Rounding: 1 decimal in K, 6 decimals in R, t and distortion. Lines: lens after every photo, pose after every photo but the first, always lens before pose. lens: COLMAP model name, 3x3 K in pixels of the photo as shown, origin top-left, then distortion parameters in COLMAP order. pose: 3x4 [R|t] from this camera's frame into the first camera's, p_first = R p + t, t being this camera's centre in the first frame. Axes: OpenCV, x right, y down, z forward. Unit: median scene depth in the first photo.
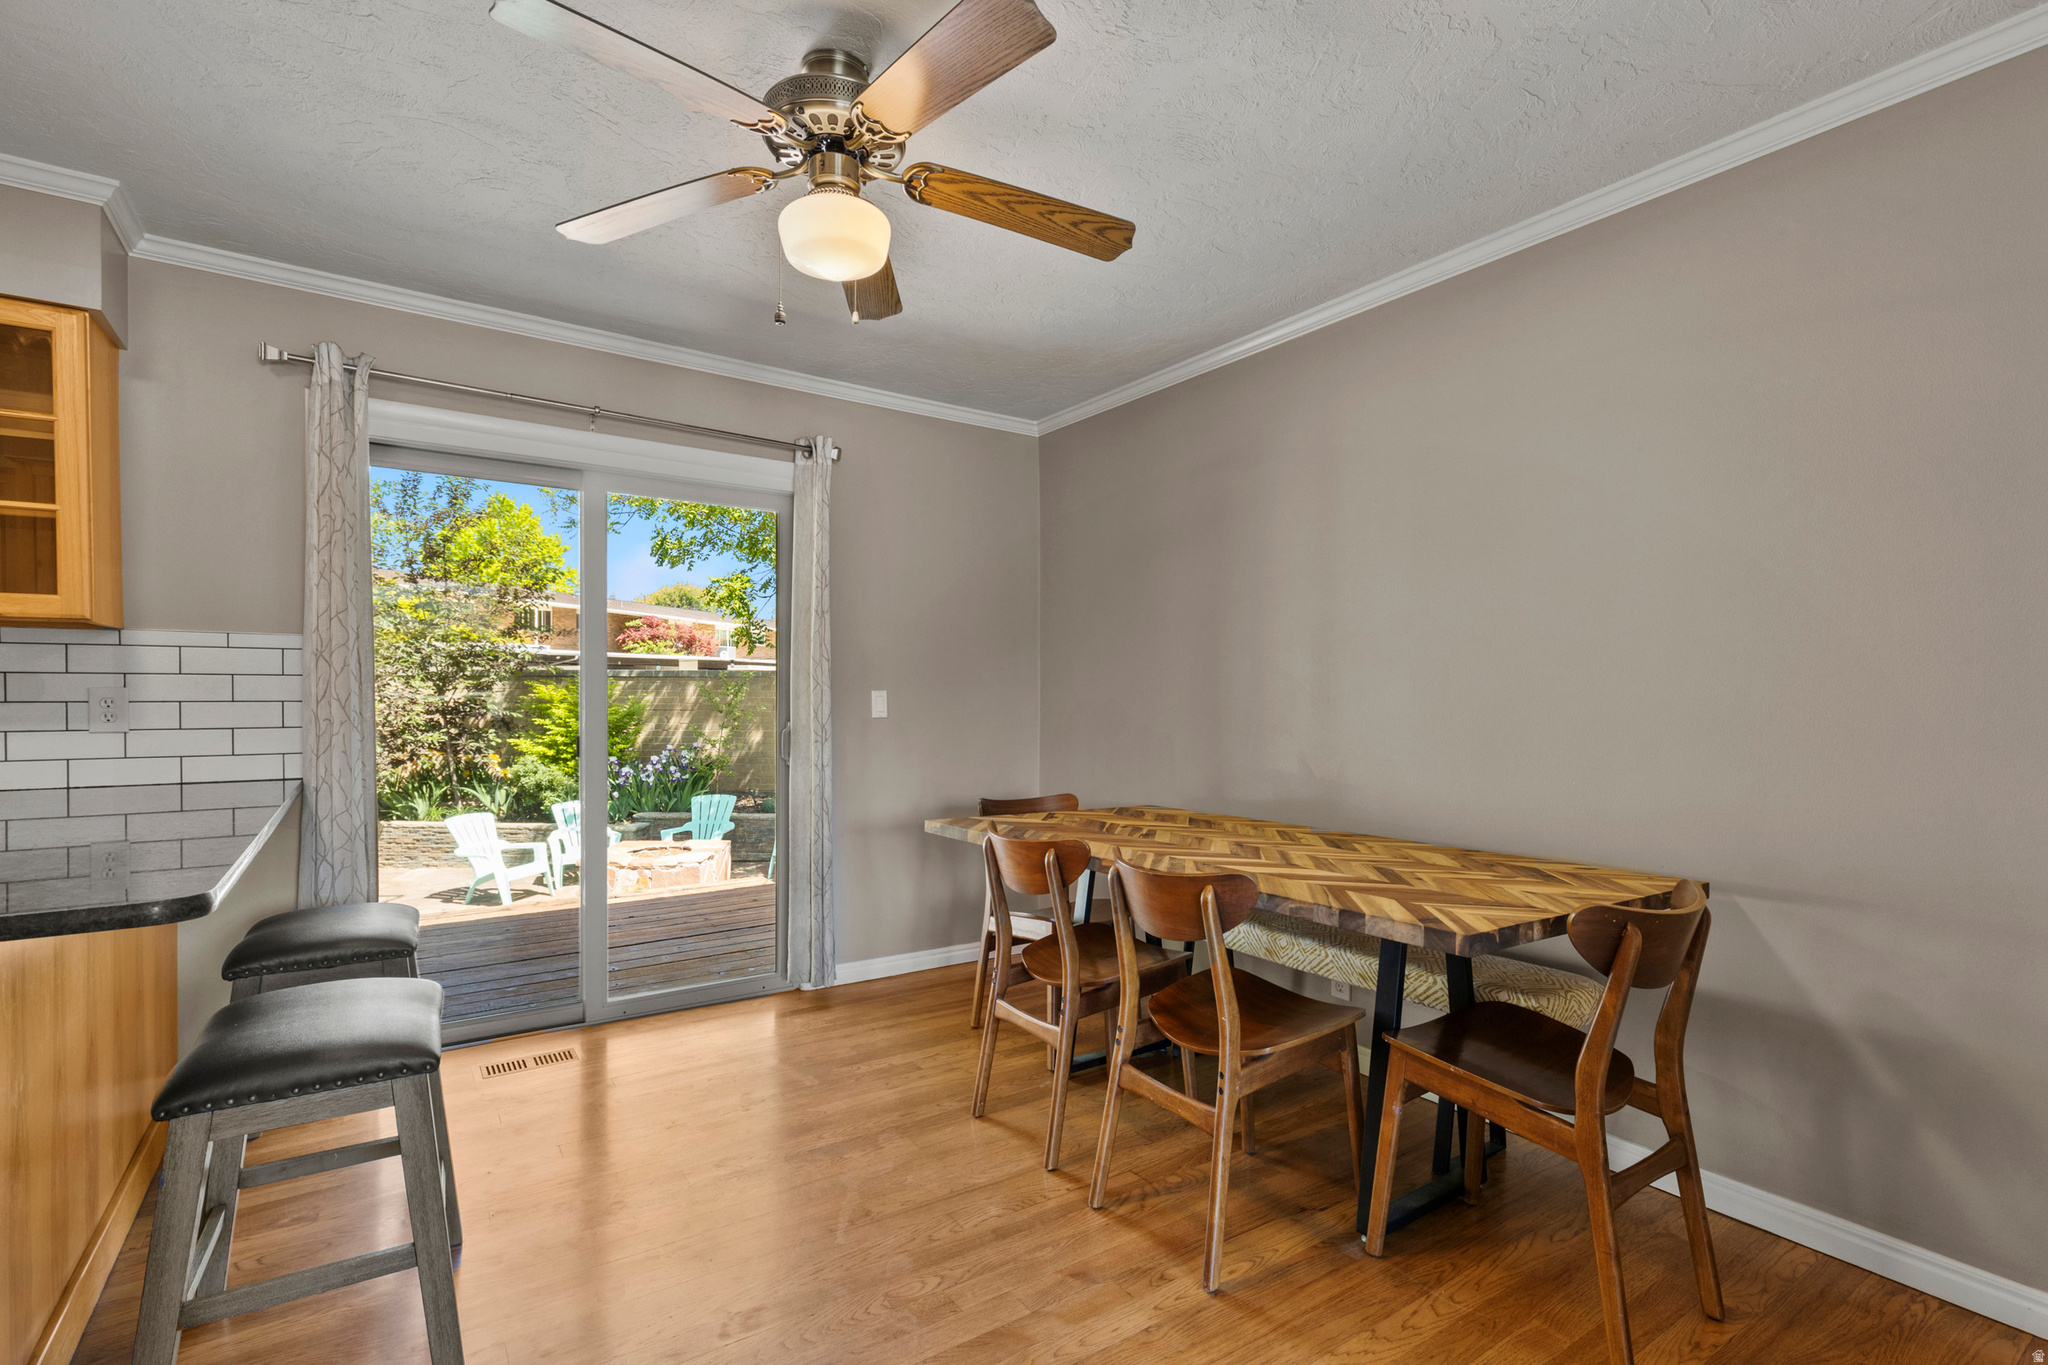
lens RADIAL K [[942.8, 0, 1024.3], [0, 942.8, 693.4], [0, 0, 1]] dist [0.000837, 0.000320]
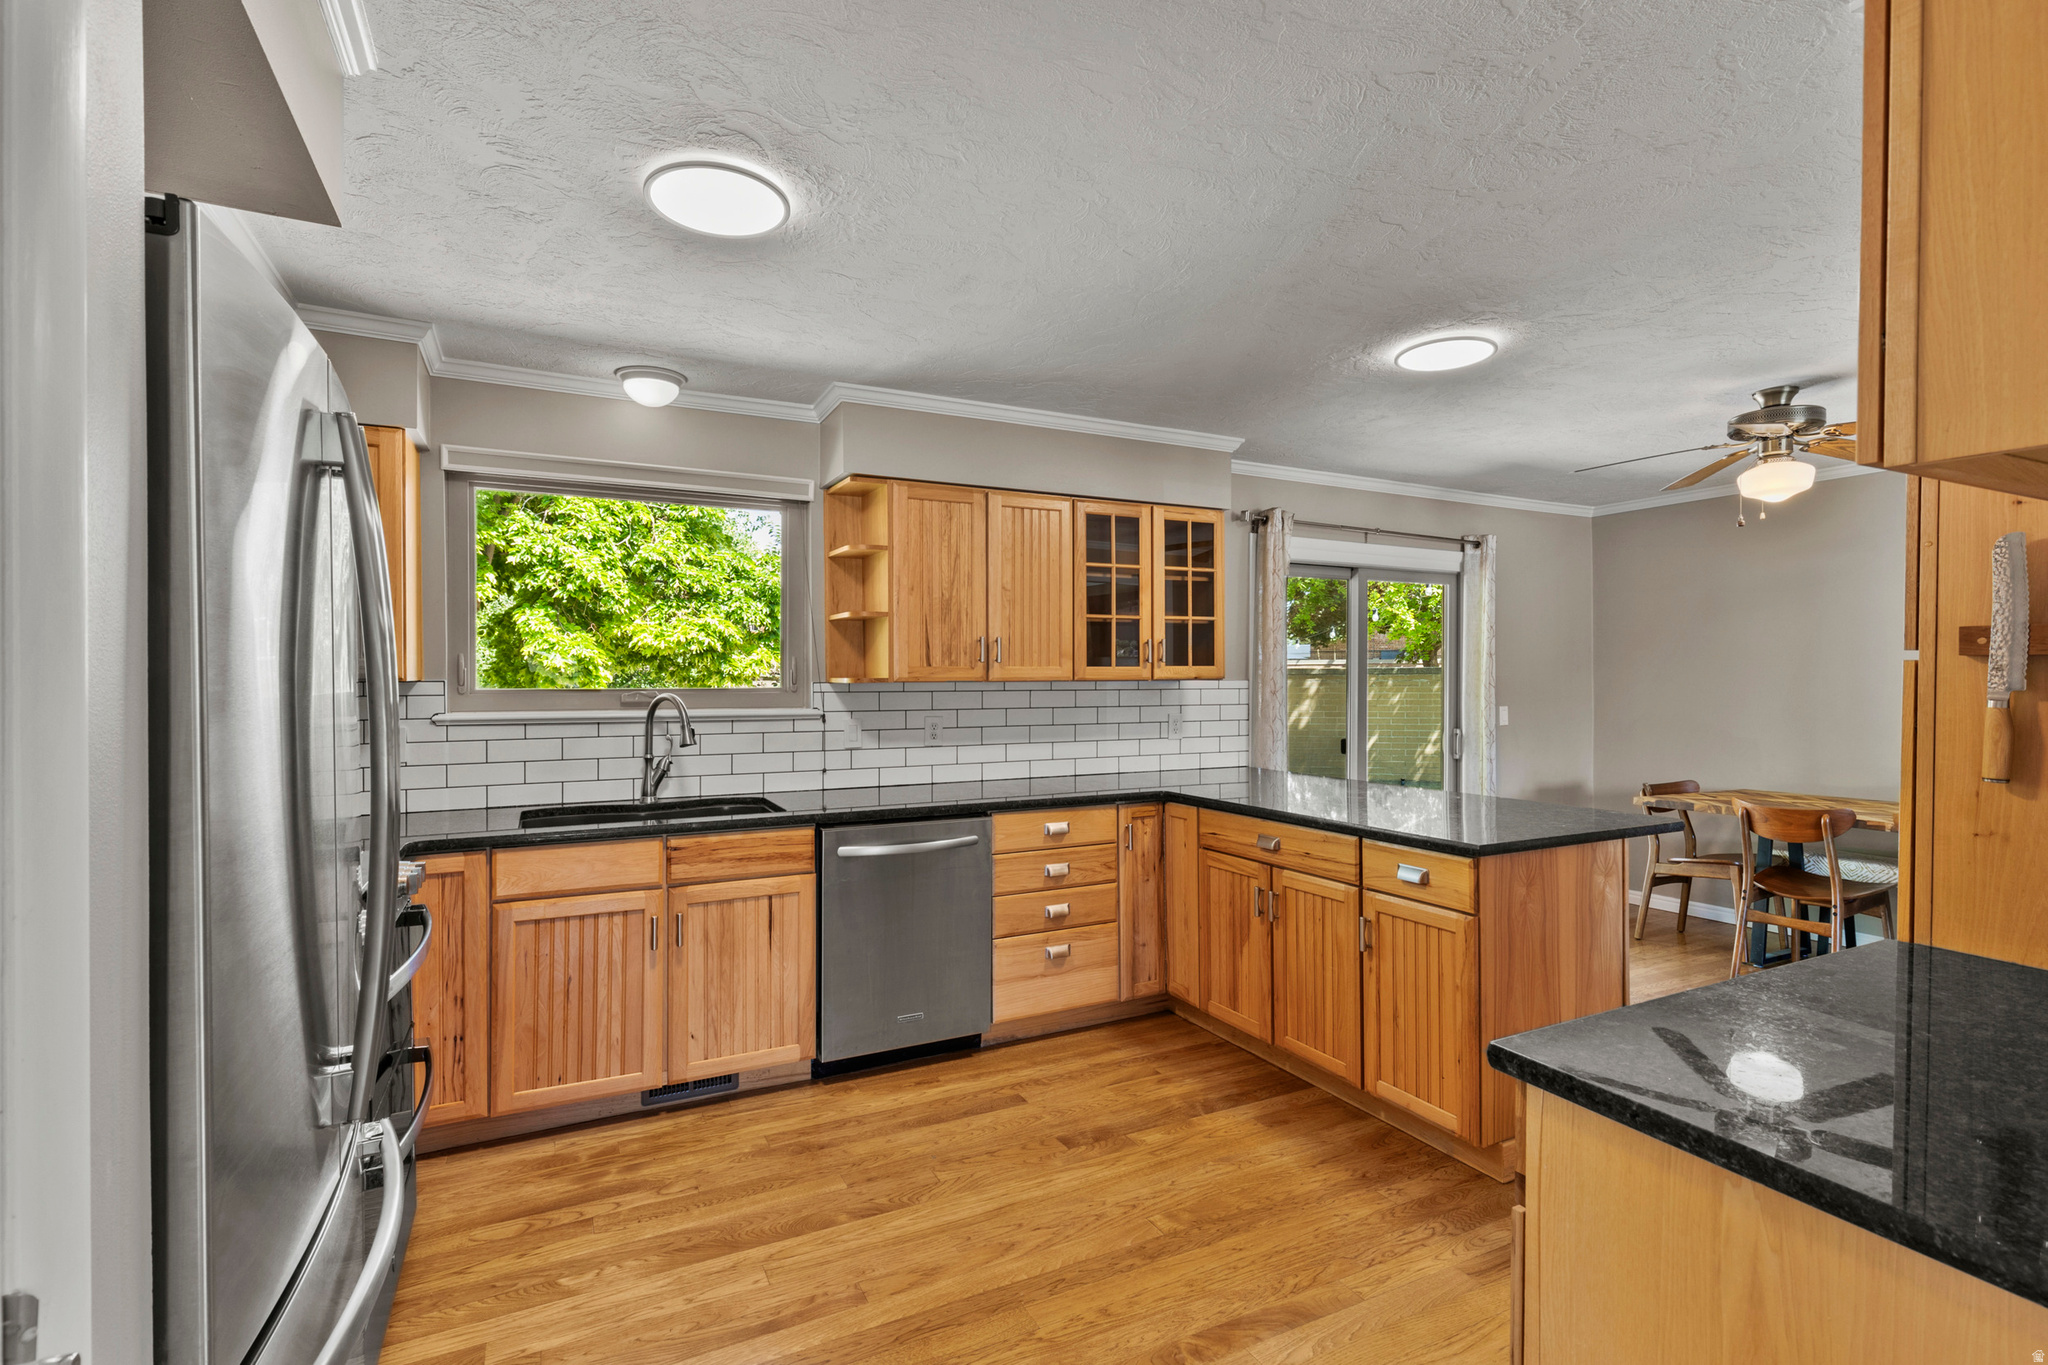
lens RADIAL K [[942.8, 0, 1024.3], [0, 942.8, 693.4], [0, 0, 1]] dist [0.000837, 0.000320]
pose [[0.989393, -0.000327, -0.145260, -0.707410], [0.001794, 0.999949, 0.009971, -0.043600], [0.145249, -0.010126, 0.989343, -0.539676]]
